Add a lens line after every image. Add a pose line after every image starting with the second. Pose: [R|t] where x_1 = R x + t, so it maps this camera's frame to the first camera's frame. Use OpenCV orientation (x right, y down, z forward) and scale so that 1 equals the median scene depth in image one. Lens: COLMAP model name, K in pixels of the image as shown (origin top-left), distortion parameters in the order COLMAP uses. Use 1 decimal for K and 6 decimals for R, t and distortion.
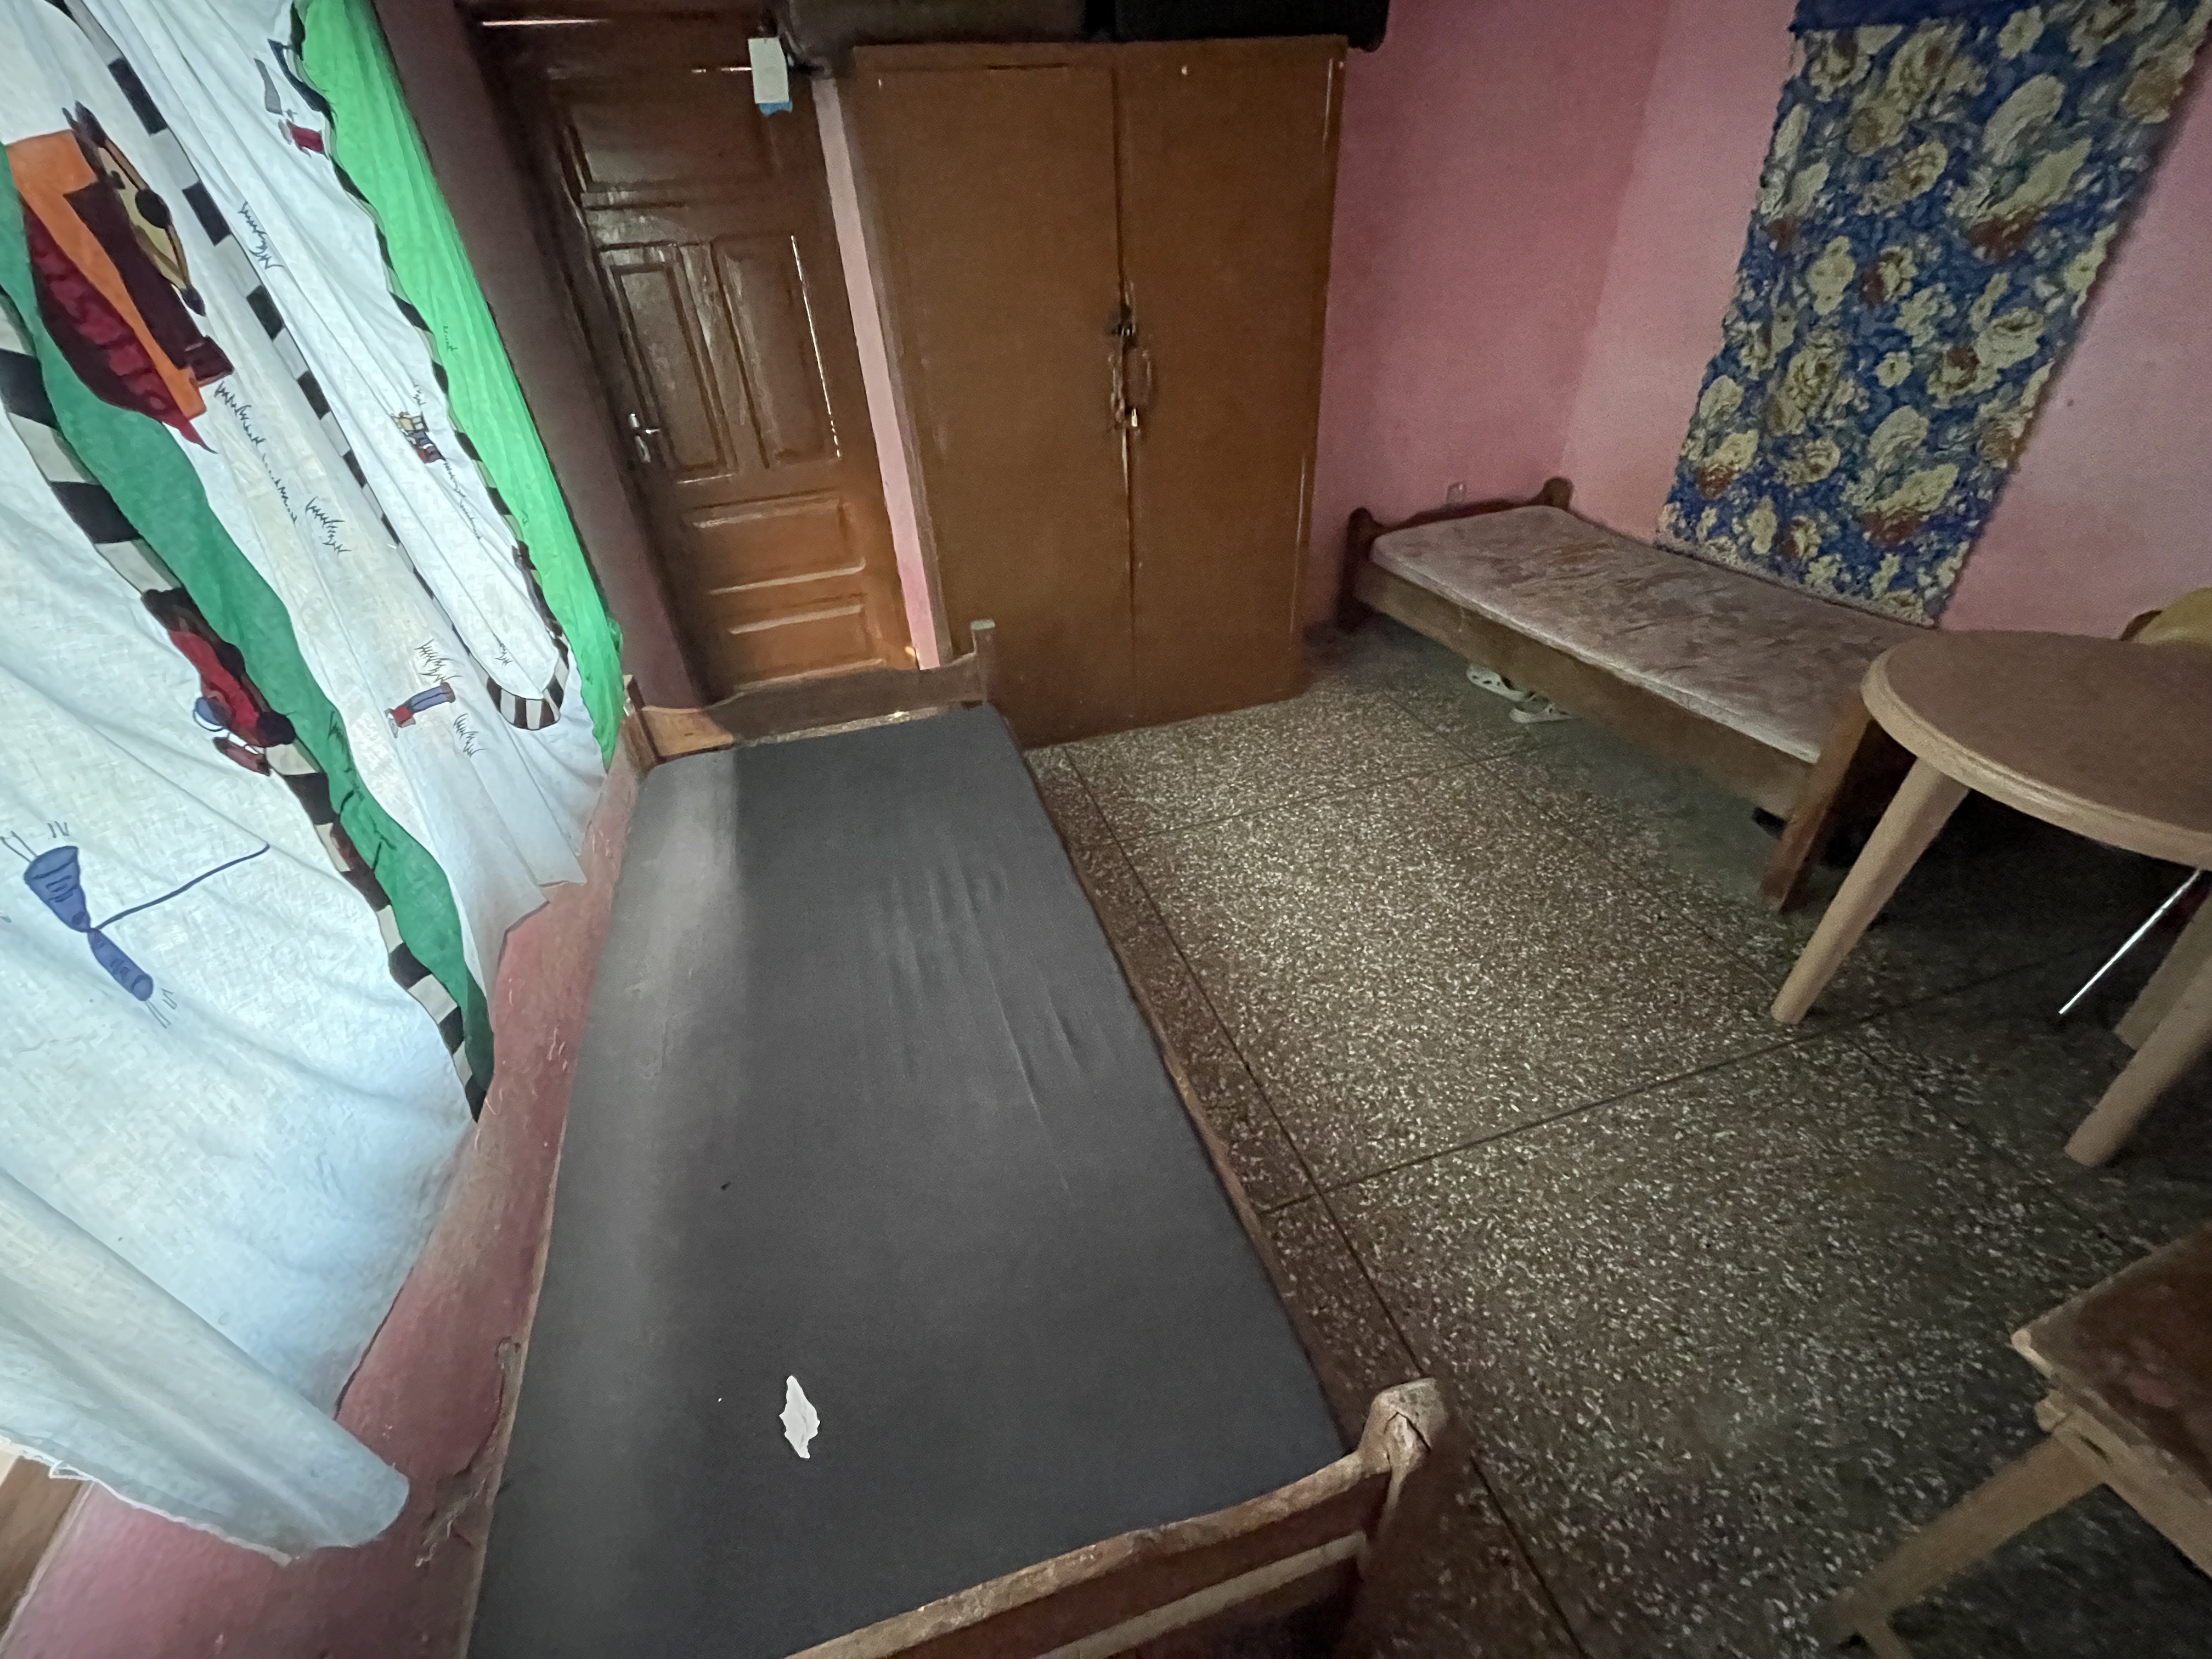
lens RADIAL K [[889.0, 0, 1097.1], [0, 889.0, 835.0], [0, 0, 1]] dist [-0.025672, 0.010162]
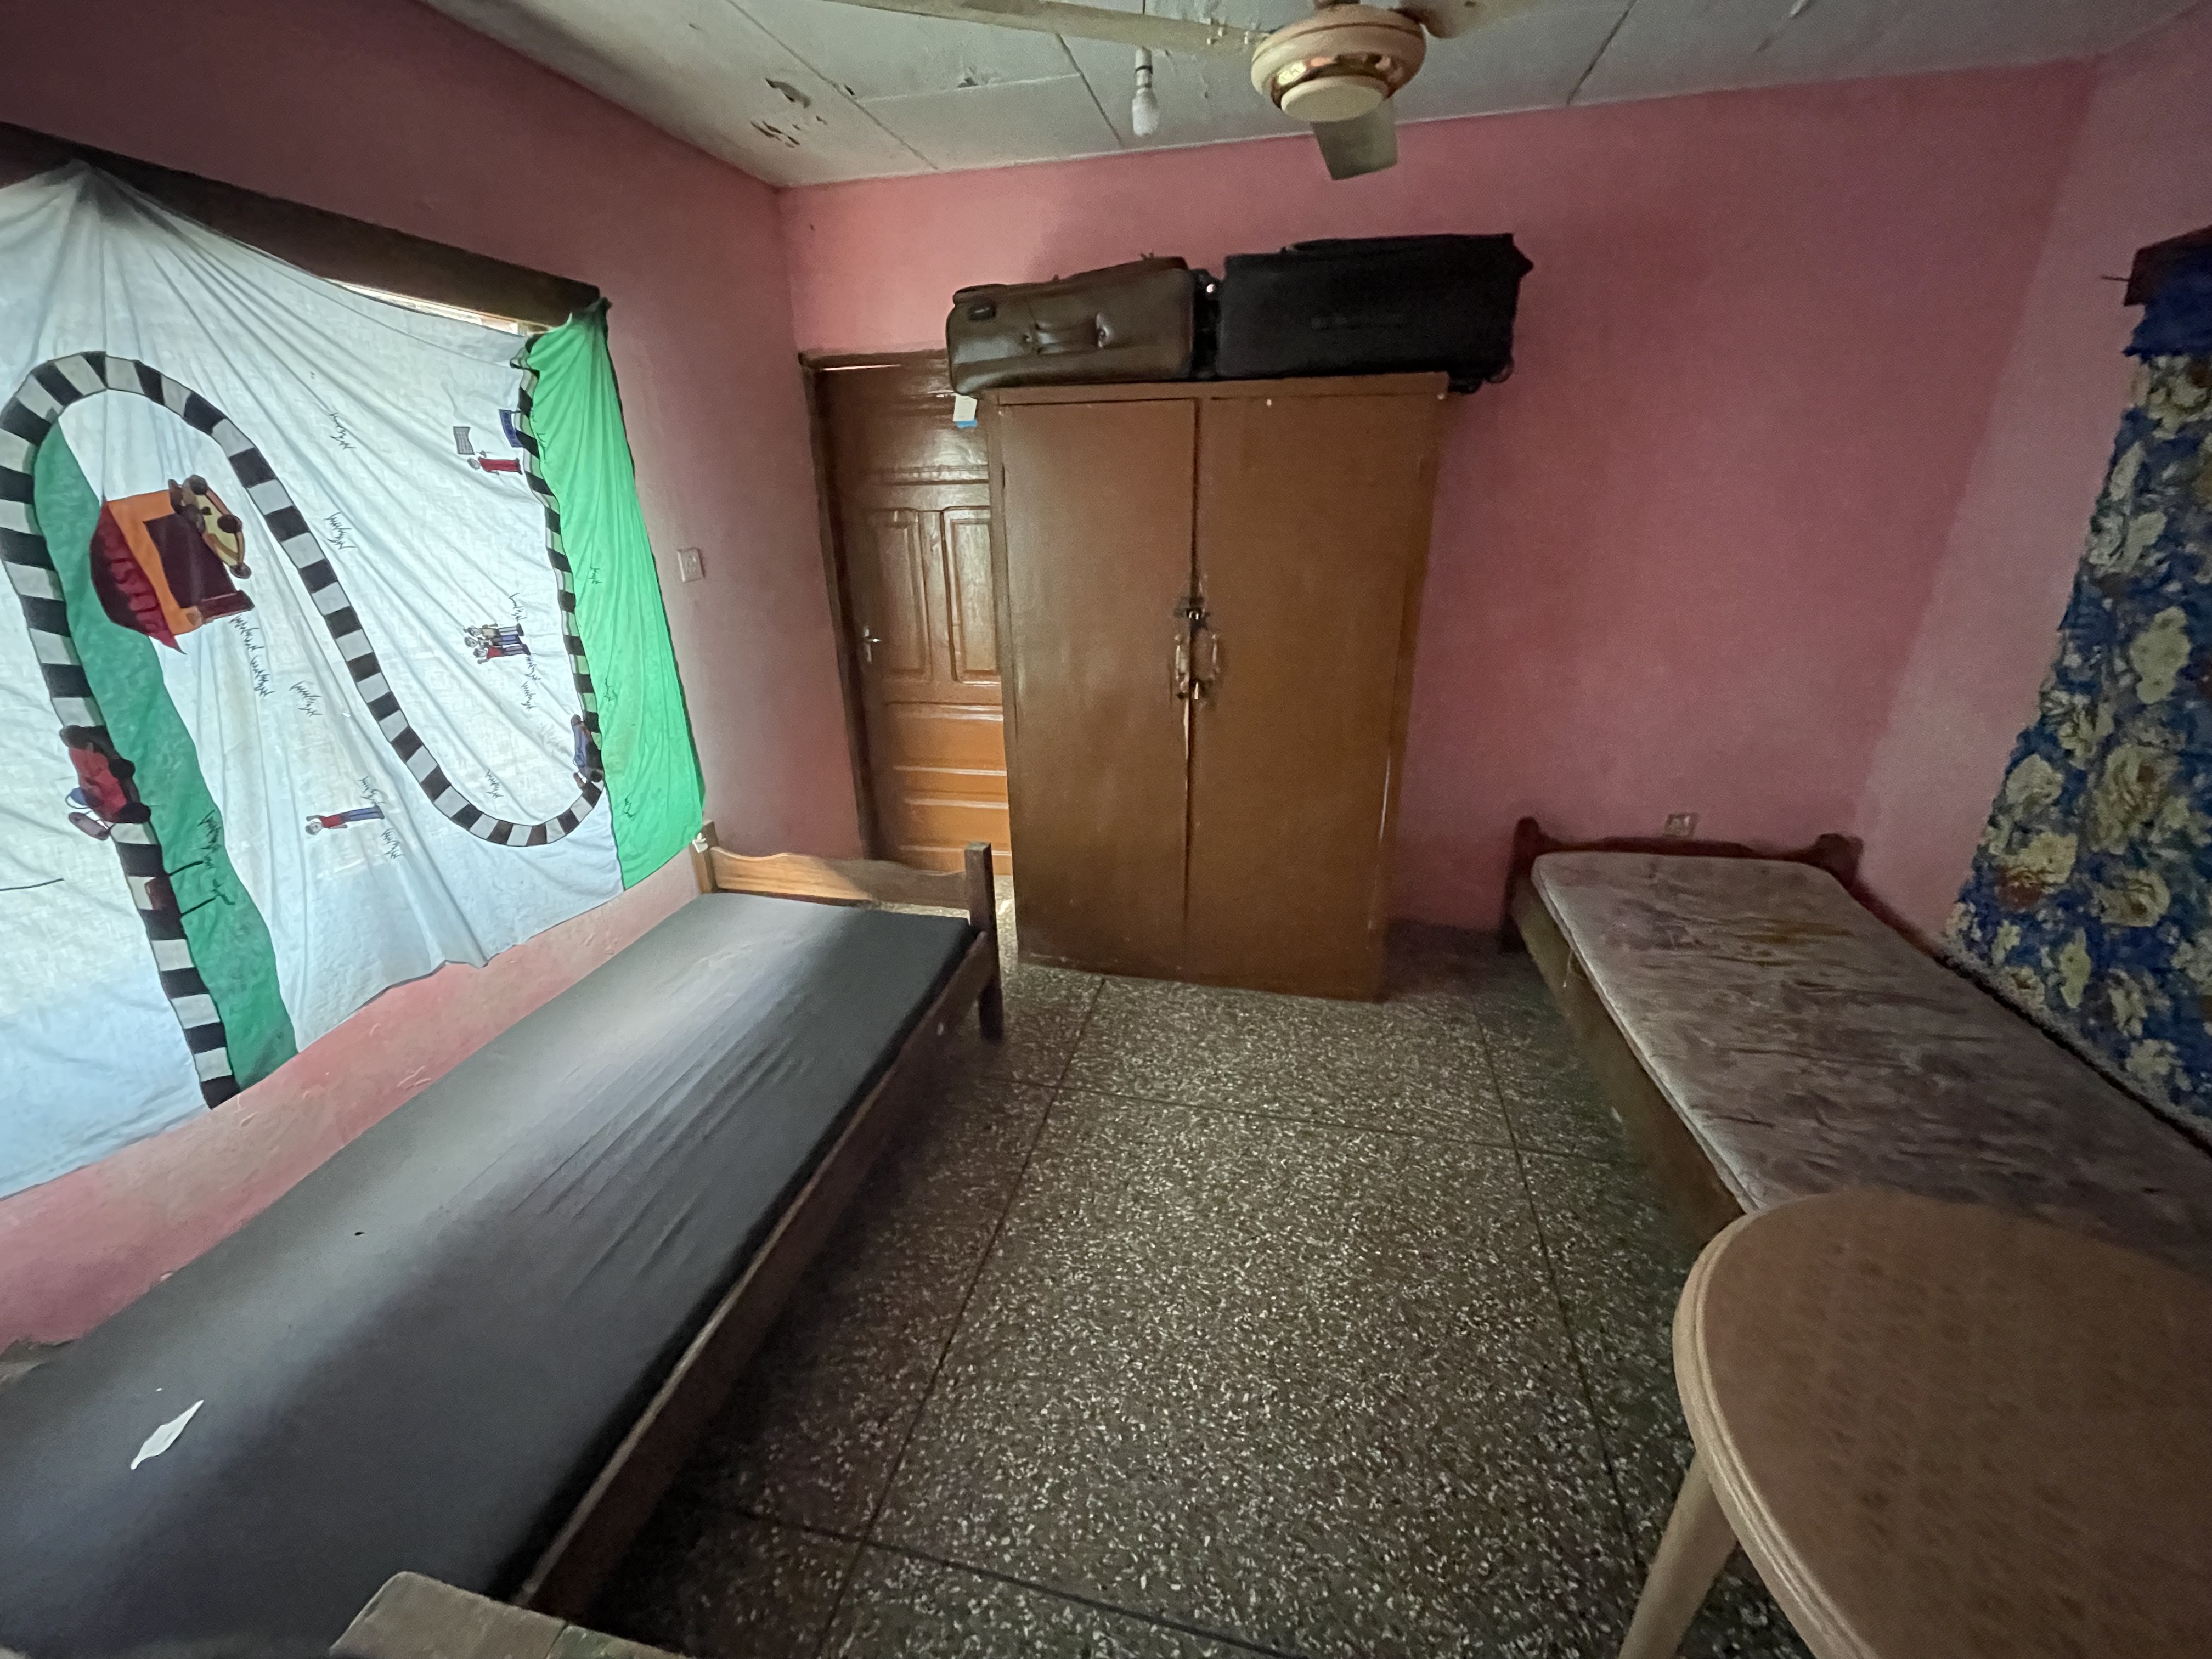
lens RADIAL K [[900.9, 0, 1108.0], [0, 900.9, 834.1], [0, 0, 1]] dist [-0.022133, 0.012803]
pose [[0.871231, 0.224826, -0.436359, 0.416691], [-0.312279, 0.939719, -0.139321, -0.128138], [0.378732, 0.257647, 0.888921, 0.068638]]
